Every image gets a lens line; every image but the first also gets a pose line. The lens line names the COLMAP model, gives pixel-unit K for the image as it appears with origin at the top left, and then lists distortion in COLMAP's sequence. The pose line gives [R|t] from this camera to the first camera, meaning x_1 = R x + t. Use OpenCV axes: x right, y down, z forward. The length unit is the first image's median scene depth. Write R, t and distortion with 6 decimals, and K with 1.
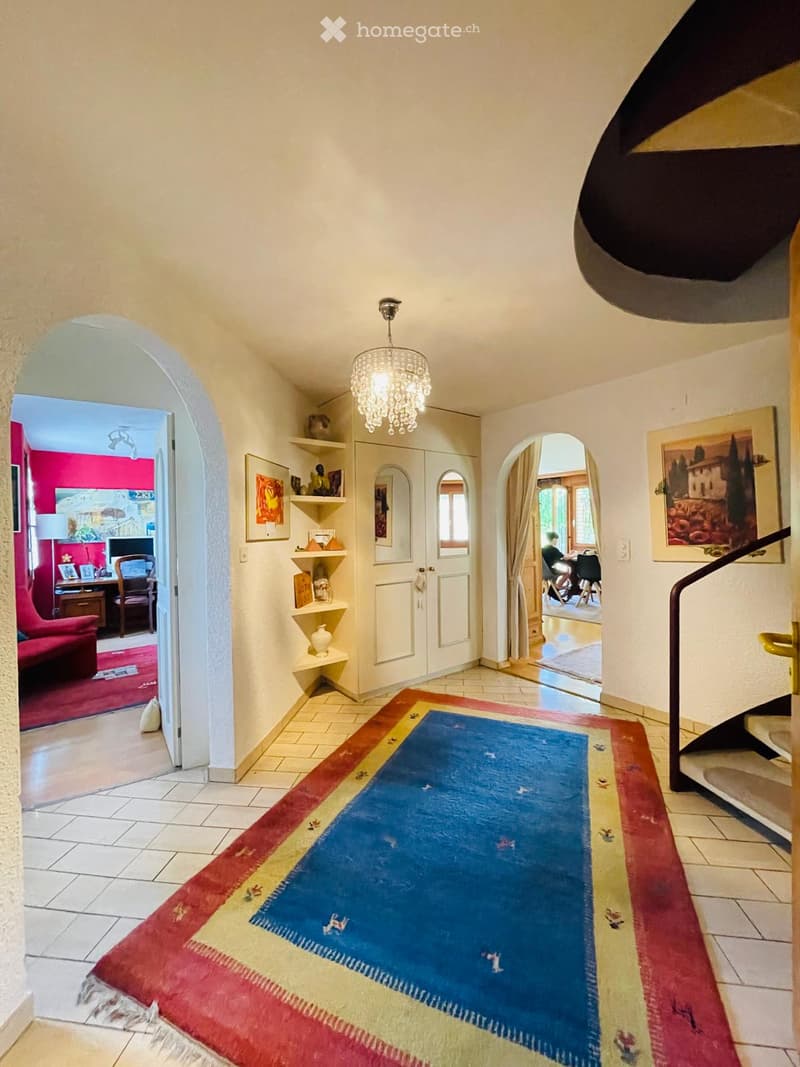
lens RADIAL K [[435.2, 0, 399.5], [0, 435.2, 533.8], [0, 0, 1]] dist [-0.000192, 0.000068]
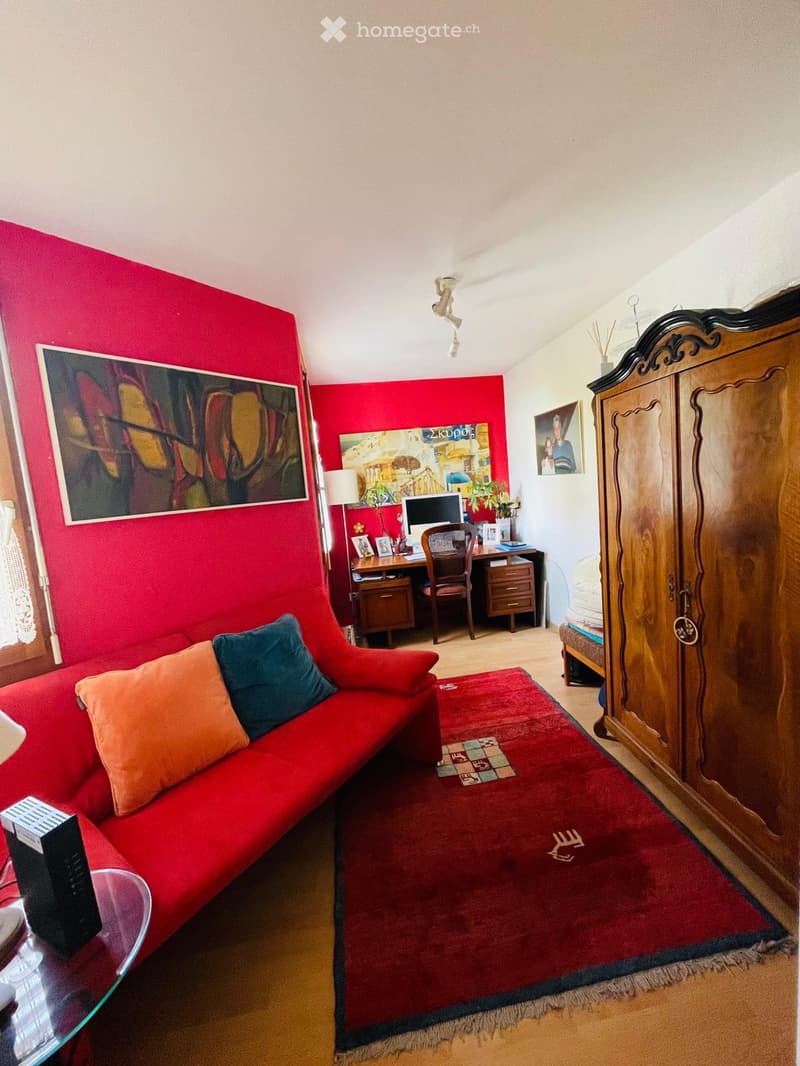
lens RADIAL K [[434.8, 0, 400.3], [0, 434.8, 532.2], [0, 0, 1]] dist [-0.000192, 0.000068]
pose [[0.870349, -0.007229, -0.492383, -0.336842], [0.066028, 0.992576, 0.102141, -0.009146], [0.487989, -0.121409, 0.864365, 0.388893]]
